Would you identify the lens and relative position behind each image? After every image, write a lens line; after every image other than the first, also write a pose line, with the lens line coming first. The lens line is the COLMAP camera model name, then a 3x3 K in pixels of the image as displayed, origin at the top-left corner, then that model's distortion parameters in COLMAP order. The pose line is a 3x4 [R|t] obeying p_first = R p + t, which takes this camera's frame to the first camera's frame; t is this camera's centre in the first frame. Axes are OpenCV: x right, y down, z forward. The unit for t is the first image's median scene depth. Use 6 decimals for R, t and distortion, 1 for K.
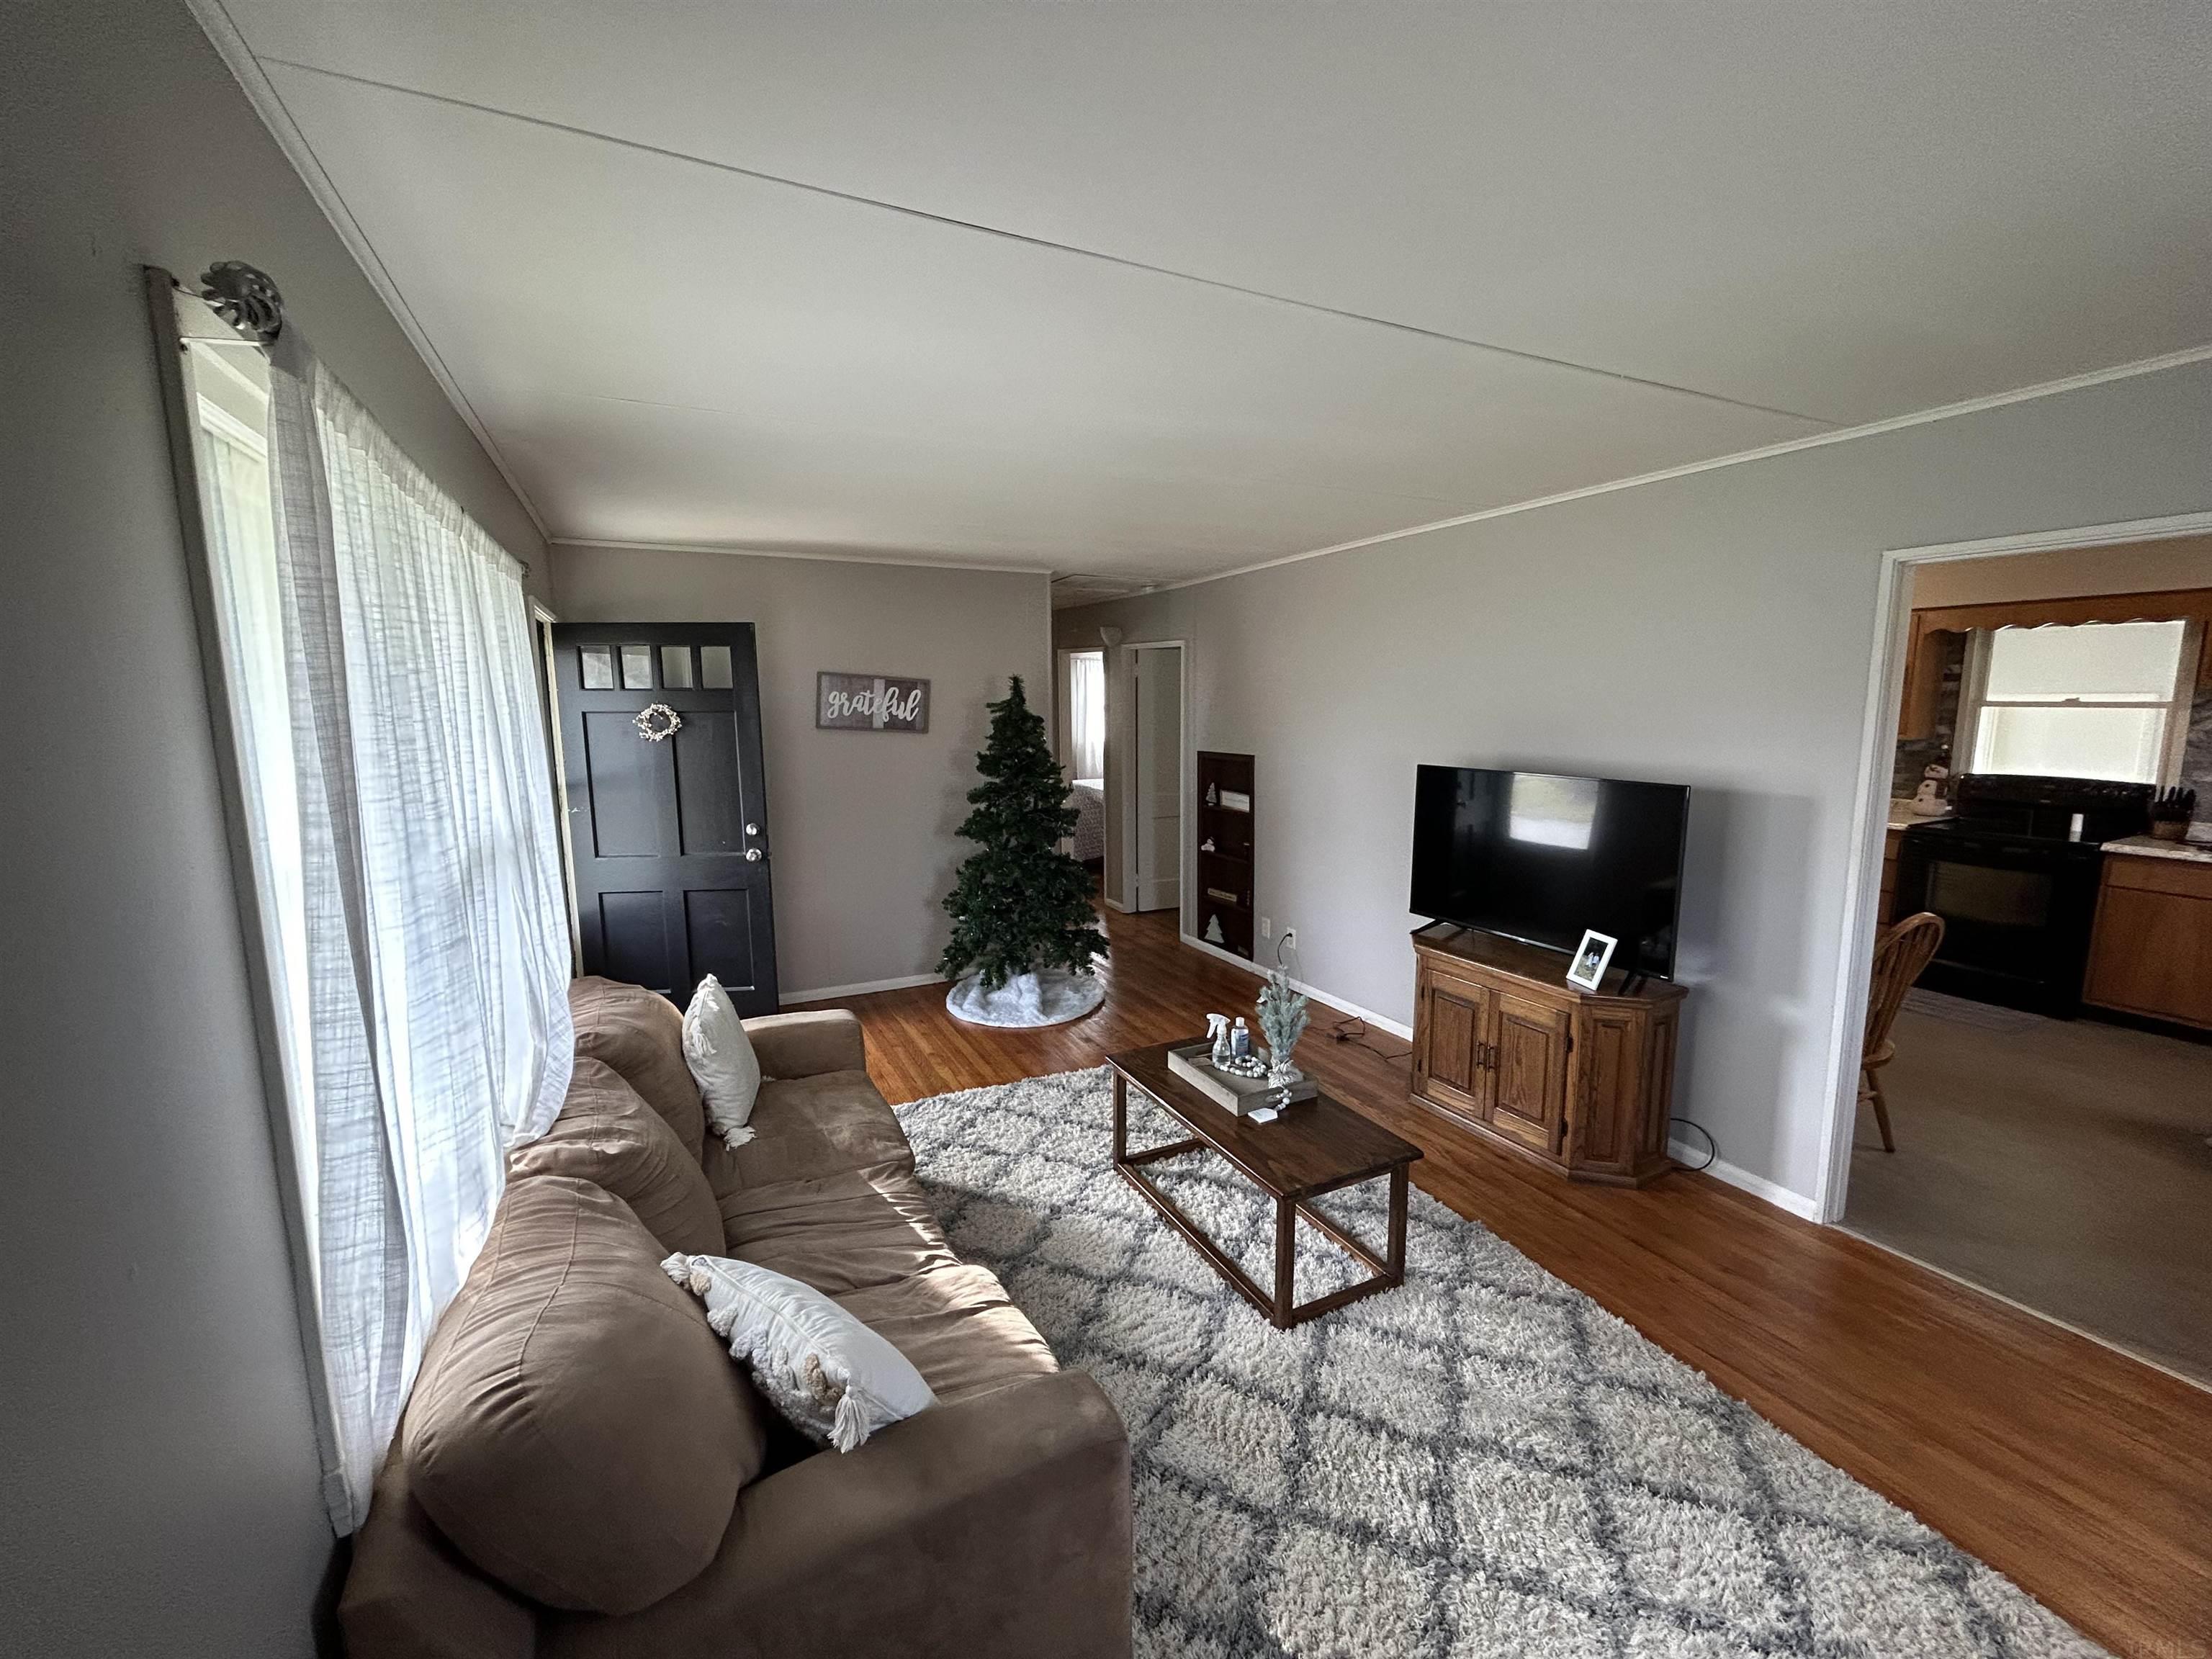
lens RADIAL K [[898.4, 0, 1100.4], [0, 898.4, 825.8], [0, 0, 1]] dist [0.002642, 0.000473]
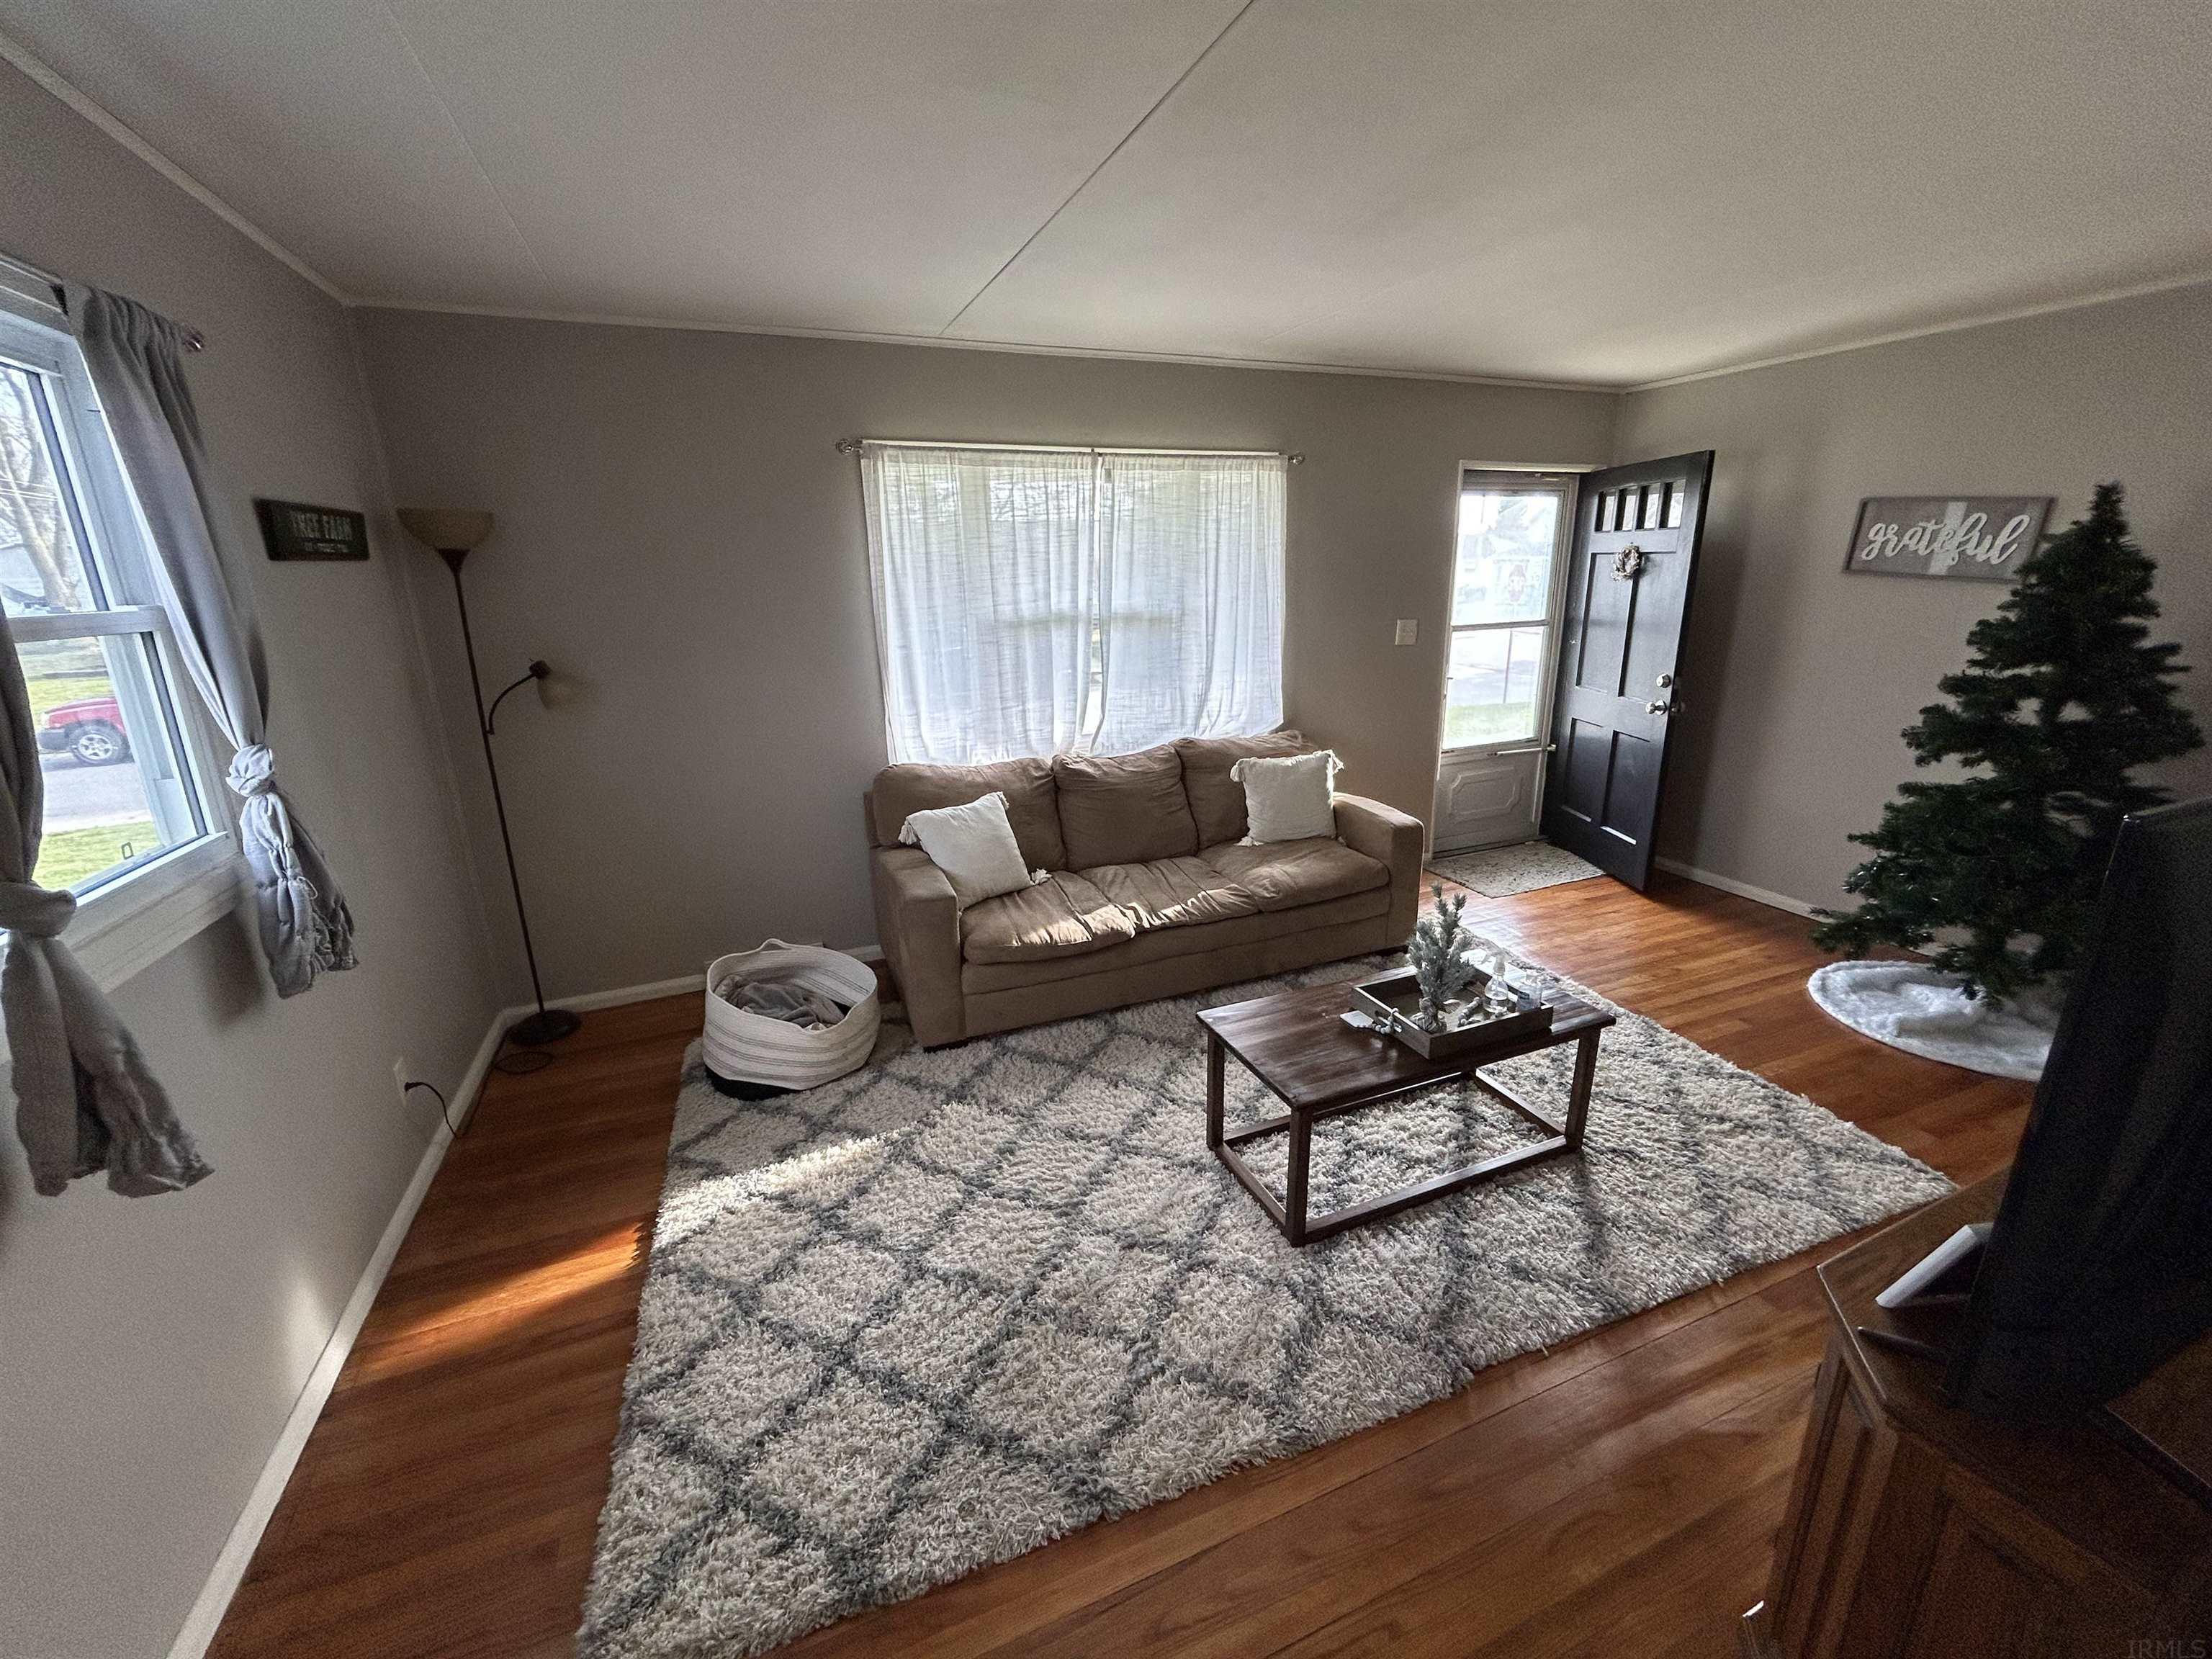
lens RADIAL K [[898.4, 0, 1103.5], [0, 898.4, 822.7], [0, 0, 1]] dist [0.002642, 0.000473]
pose [[-0.072995, 0.279522, -0.957361, 0.792639], [-0.122135, 0.950191, 0.286741, -0.068890], [0.989826, 0.137858, -0.035220, 0.601361]]
